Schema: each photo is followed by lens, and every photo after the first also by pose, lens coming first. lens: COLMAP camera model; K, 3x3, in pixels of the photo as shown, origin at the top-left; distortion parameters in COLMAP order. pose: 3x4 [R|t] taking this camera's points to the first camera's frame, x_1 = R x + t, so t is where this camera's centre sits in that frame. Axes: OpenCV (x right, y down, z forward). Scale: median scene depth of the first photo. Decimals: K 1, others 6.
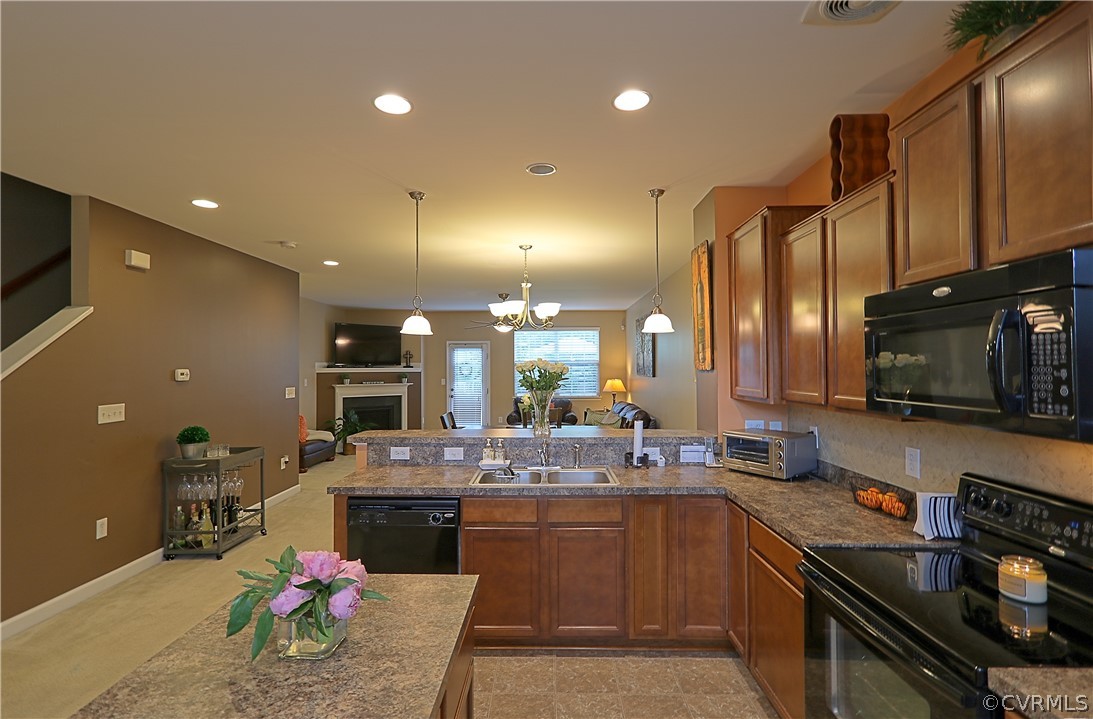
lens RADIAL K [[520.3, 0, 541.7], [0, 520.3, 362.7], [0, 0, 1]] dist [-0.016848, 0.025174]
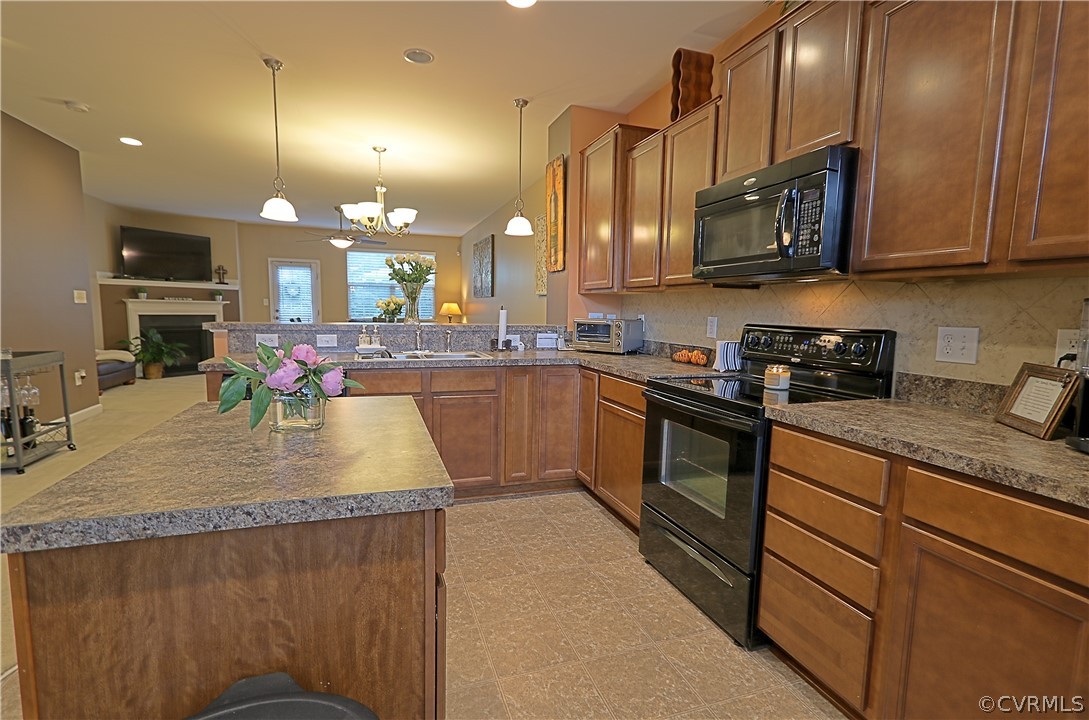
lens RADIAL K [[501.6, 0, 541.9], [0, 501.6, 363.3], [0, 0, 1]] dist [0.004531, 0.000305]
pose [[0.940781, -0.015638, 0.338653, -0.109722], [-0.026291, 0.992562, 0.118870, 0.094335], [-0.337993, -0.120734, 0.933372, -0.068208]]
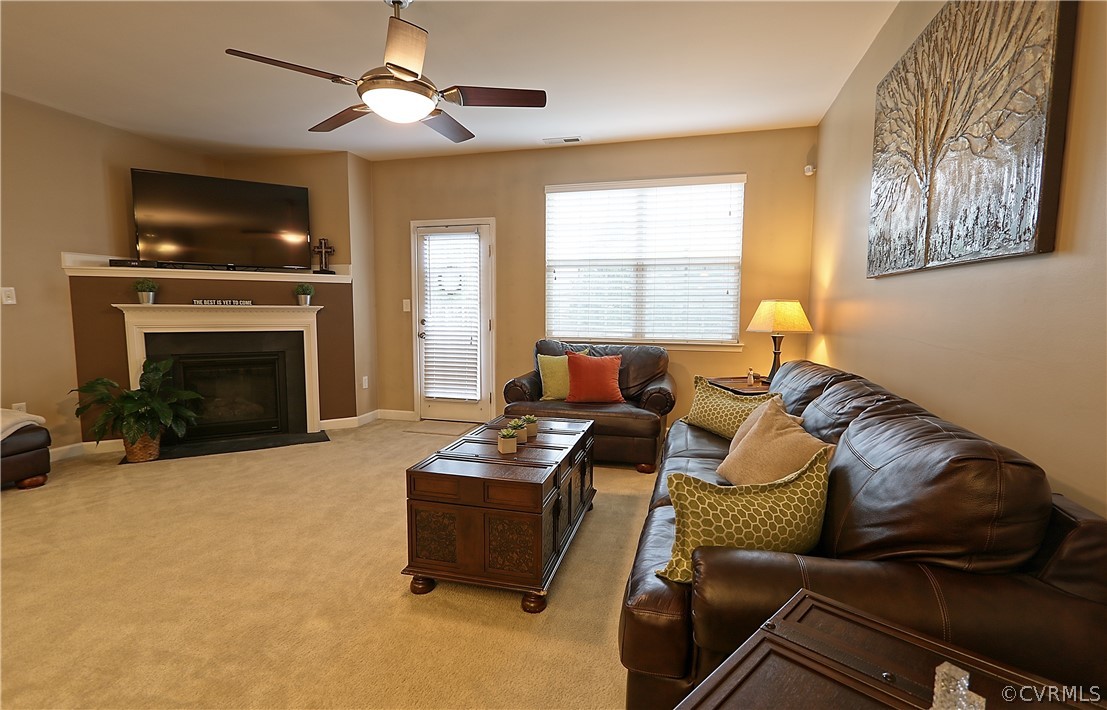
lens RADIAL K [[523.4, 0, 553.6], [0, 523.4, 361.5], [0, 0, 1]] dist [-0.000562, 0.000492]
pose [[0.970353, 0.032869, -0.239447, 0.240704], [-0.005684, 0.993539, 0.113350, 0.117519], [0.241626, -0.108628, 0.964270, 1.987728]]
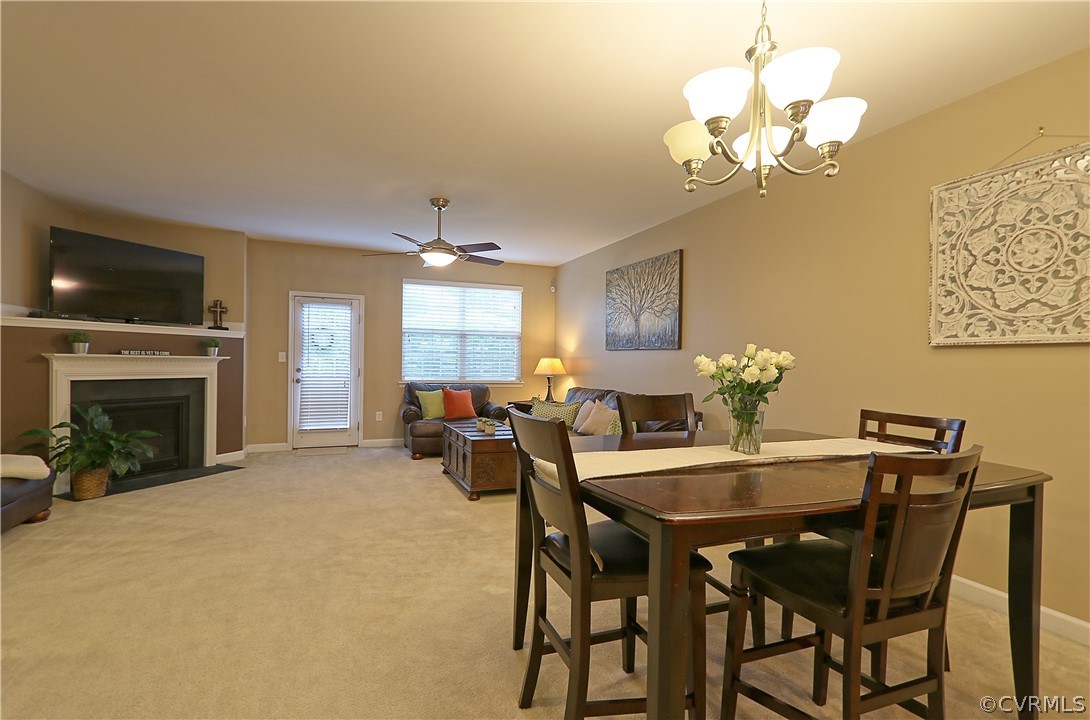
lens RADIAL K [[502.1, 0, 542.4], [0, 502.1, 363.3], [0, 0, 1]] dist [0.004531, 0.000305]
pose [[0.918576, 0.016624, 0.394896, -0.510466], [-0.022882, 0.999676, 0.011145, 0.110422], [-0.394582, -0.019274, 0.918658, 1.218575]]
